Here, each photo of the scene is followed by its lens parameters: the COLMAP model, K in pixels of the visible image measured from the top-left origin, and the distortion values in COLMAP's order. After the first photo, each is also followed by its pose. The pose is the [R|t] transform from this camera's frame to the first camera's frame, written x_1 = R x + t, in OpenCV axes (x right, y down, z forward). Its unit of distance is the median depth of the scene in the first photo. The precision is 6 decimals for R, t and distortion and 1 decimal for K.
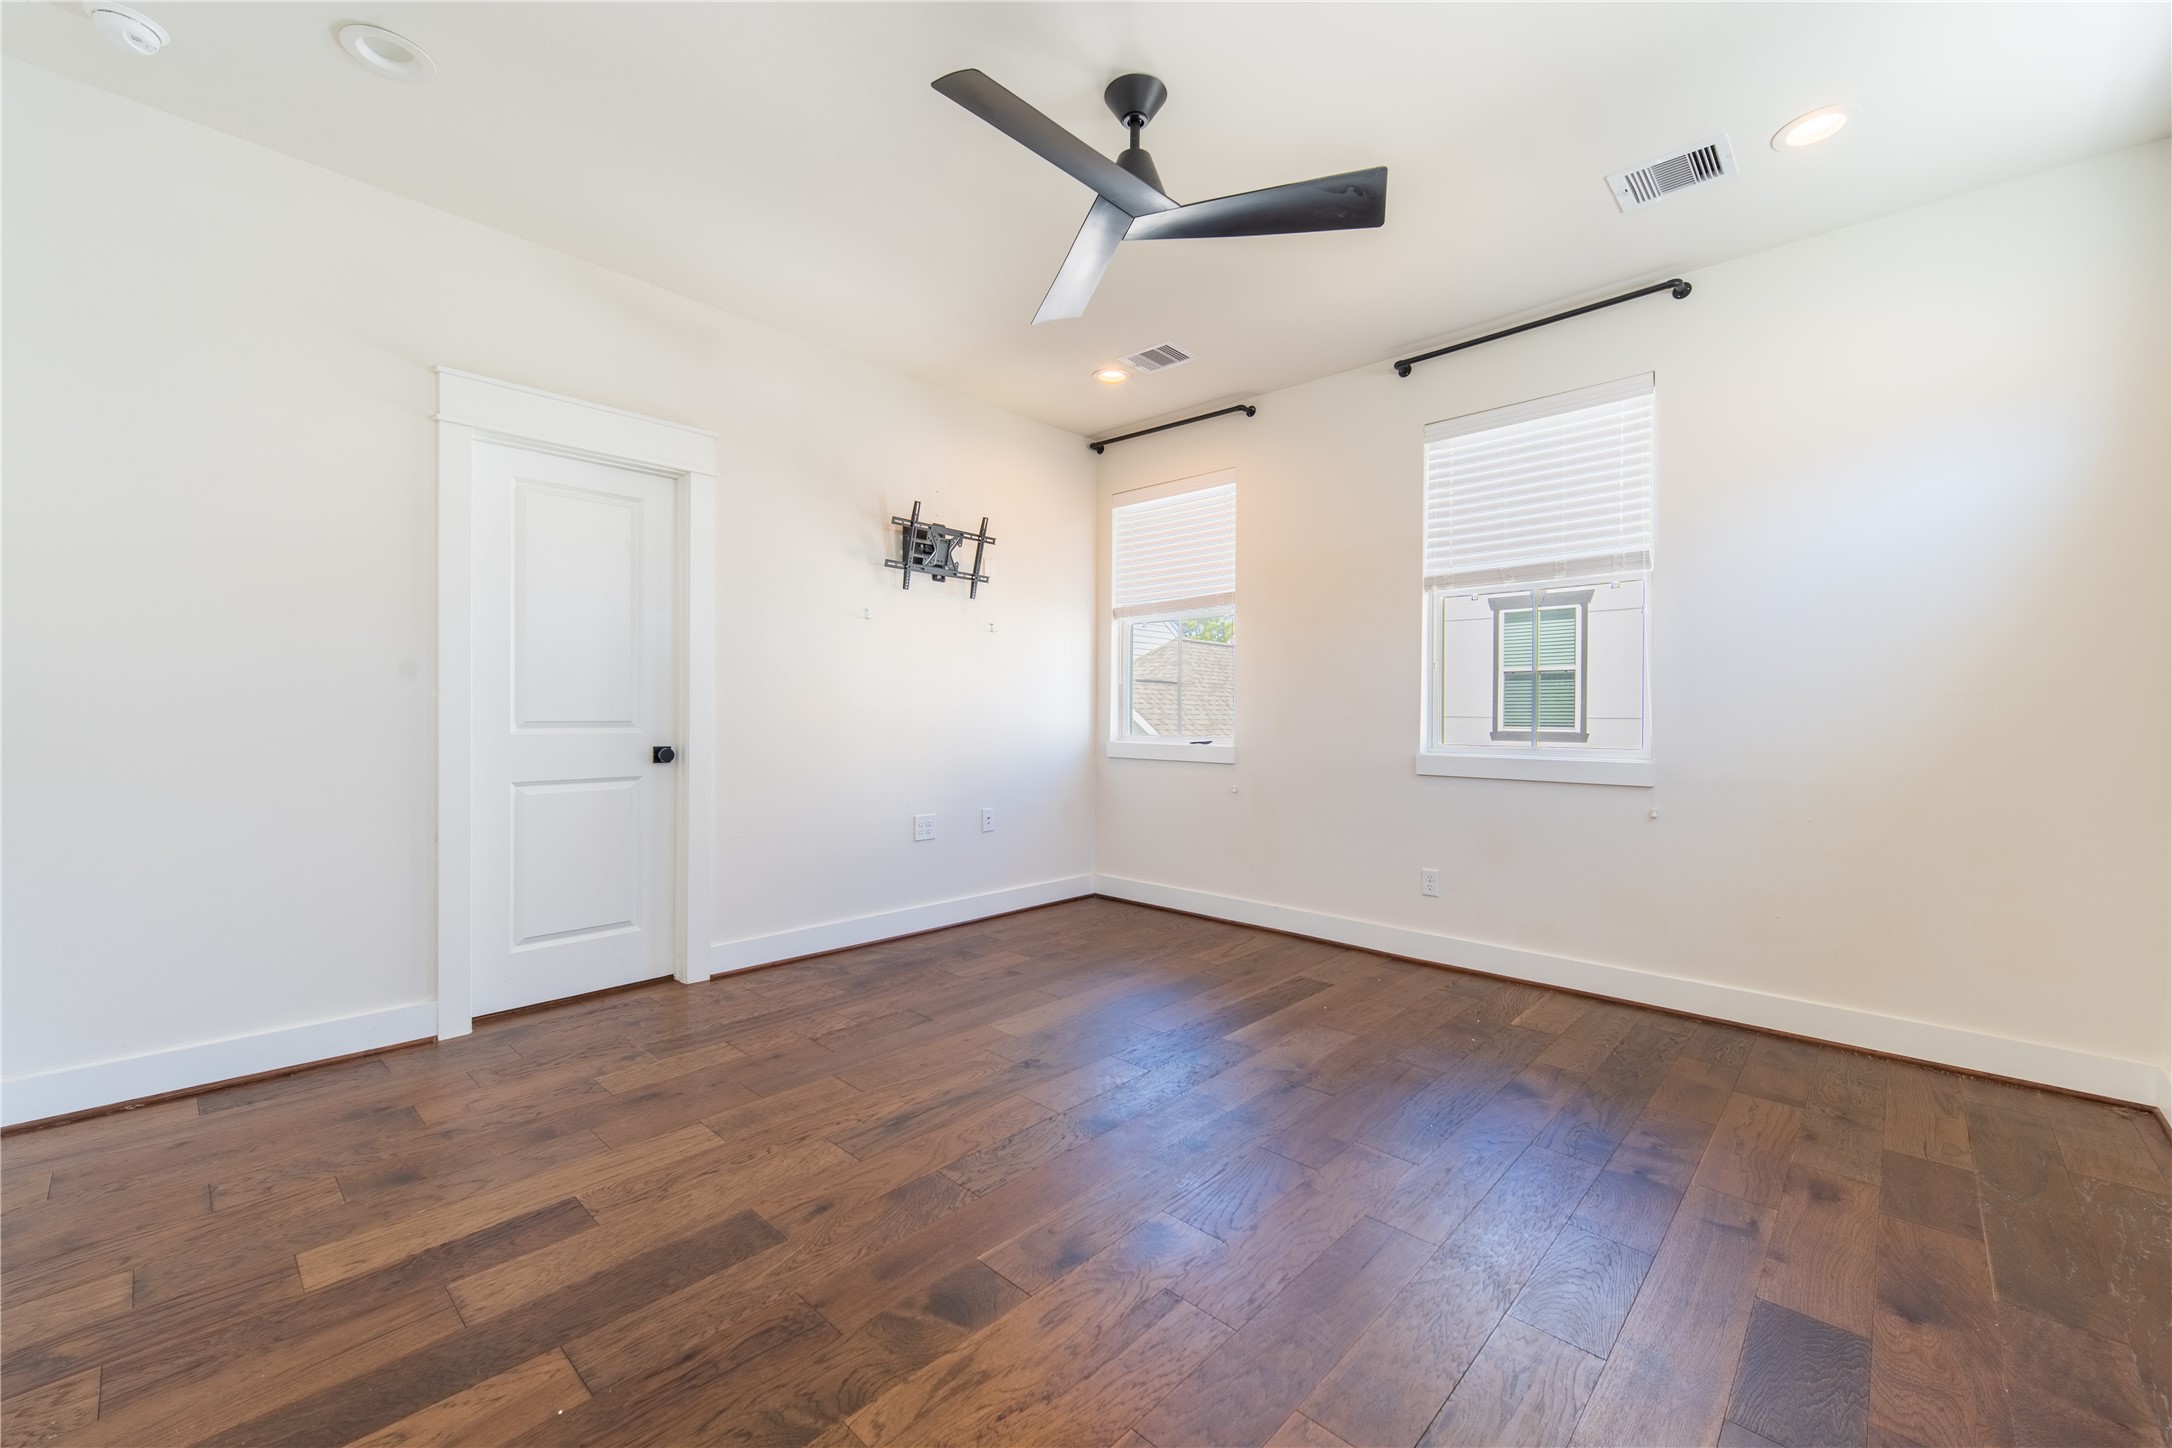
lens RADIAL K [[804.5, 0, 1086.0], [0, 804.5, 724.0], [0, 0, 1]] dist [0.000500, 0.000045]
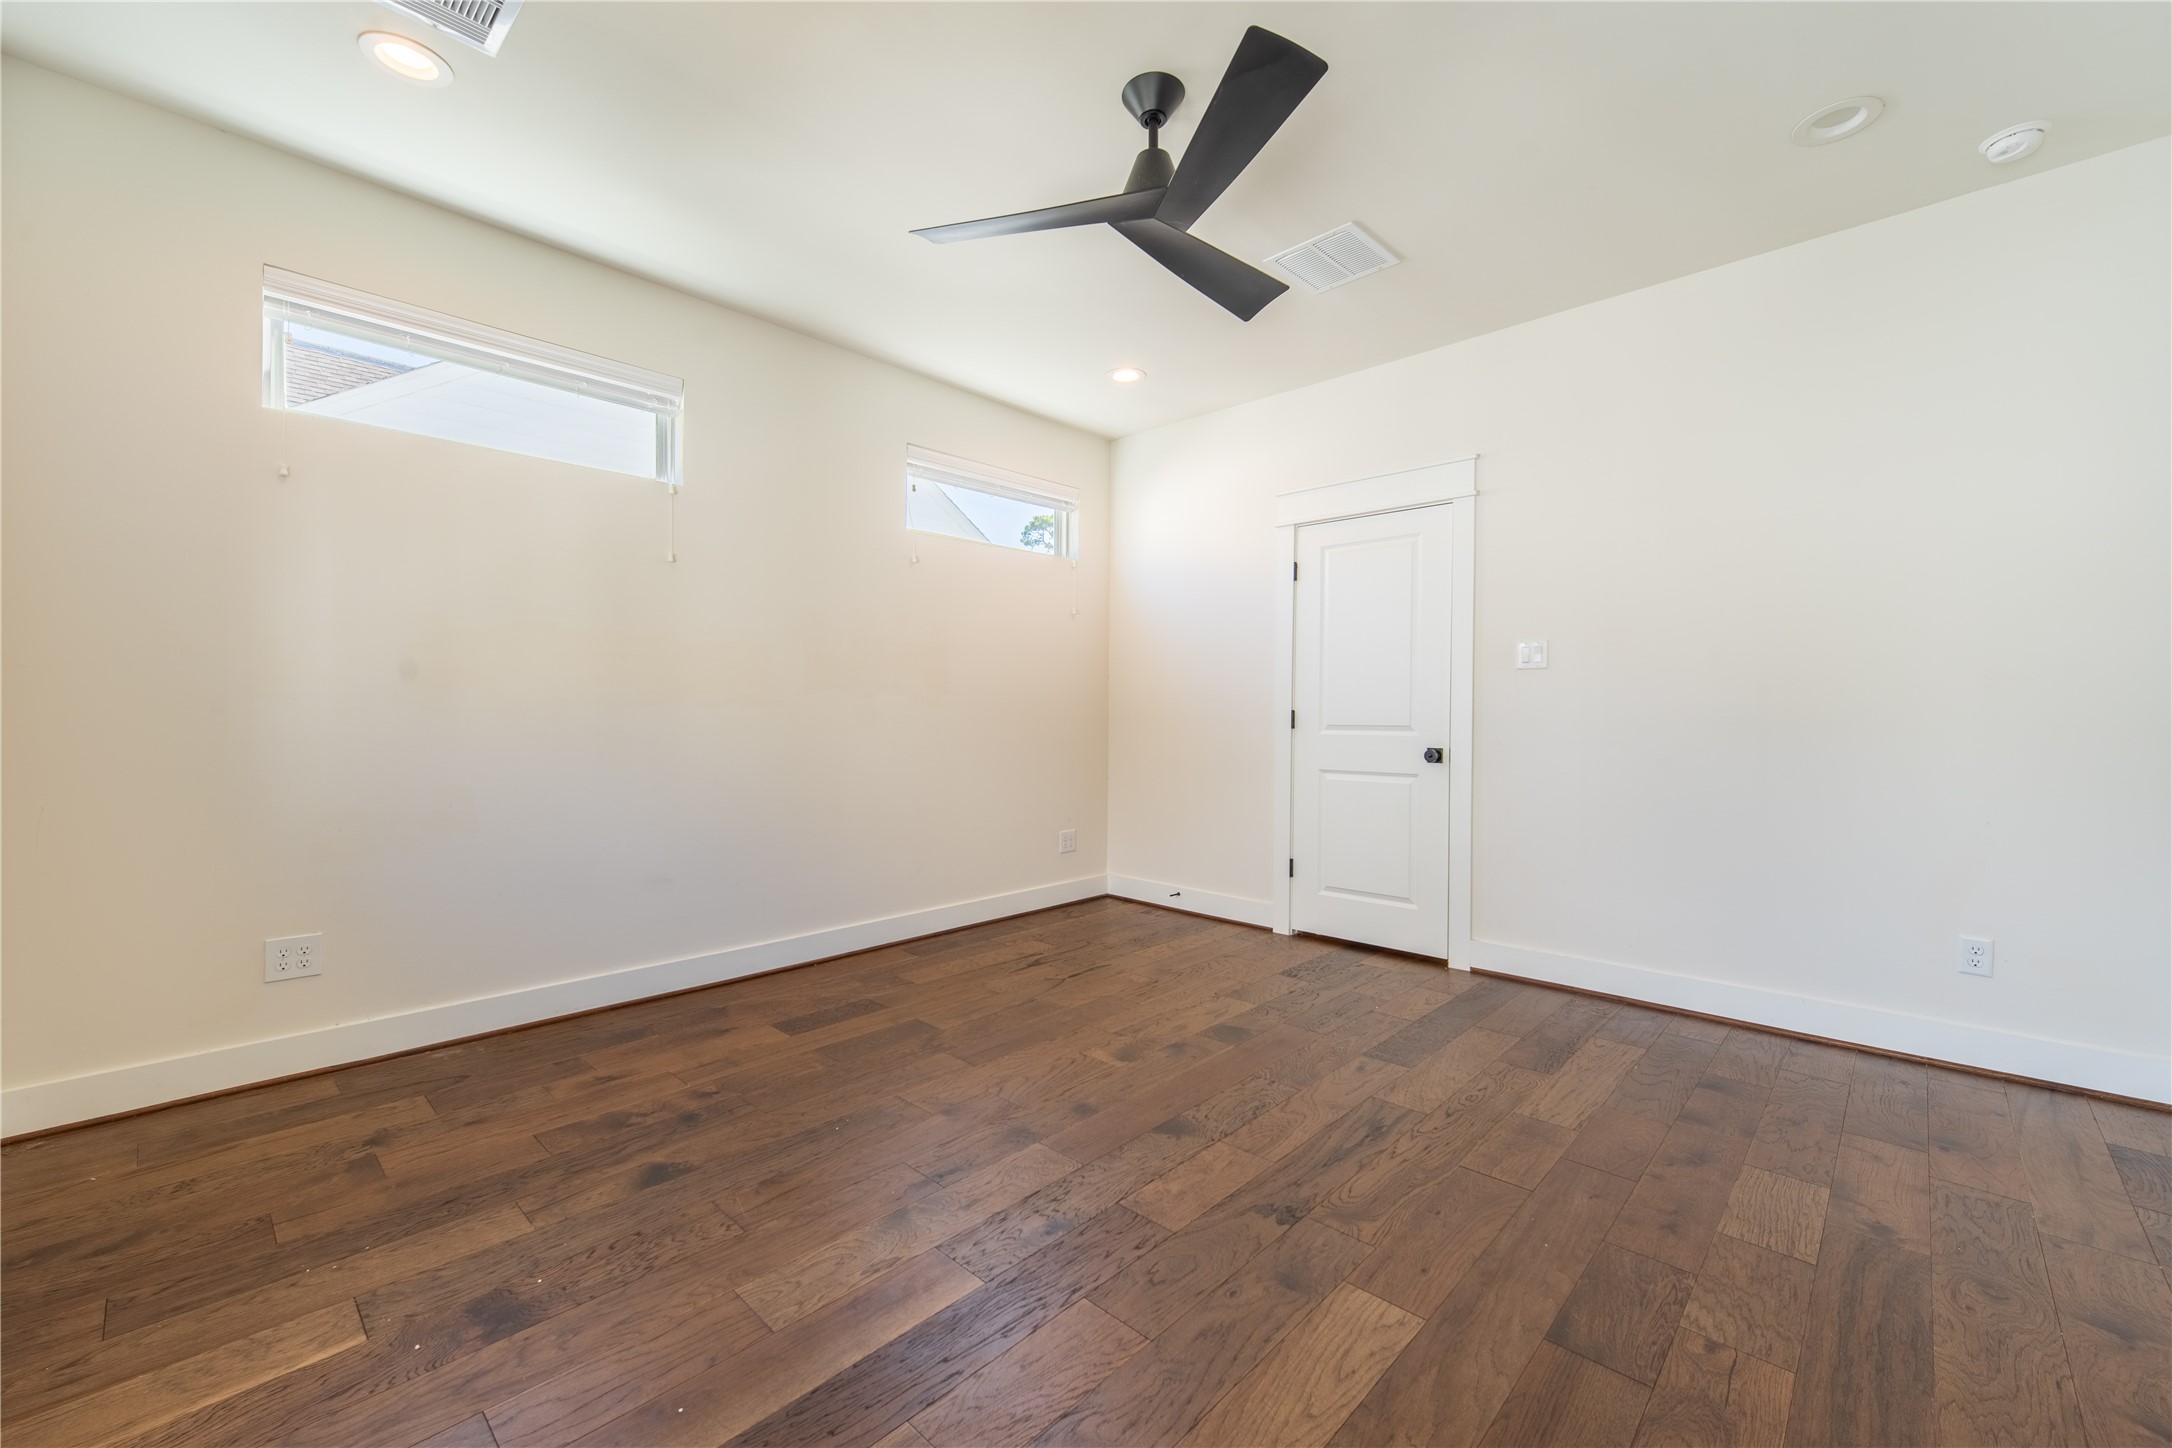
lens RADIAL K [[871.3, 0, 1086.0], [0, 871.3, 724.0], [0, 0, 1]] dist [0.000808, 0.000061]
pose [[-0.999902, -0.013779, 0.002344, 0.121086], [-0.013731, 0.999717, 0.019429, -0.019230], [-0.002611, 0.019395, -0.999808, 1.924985]]
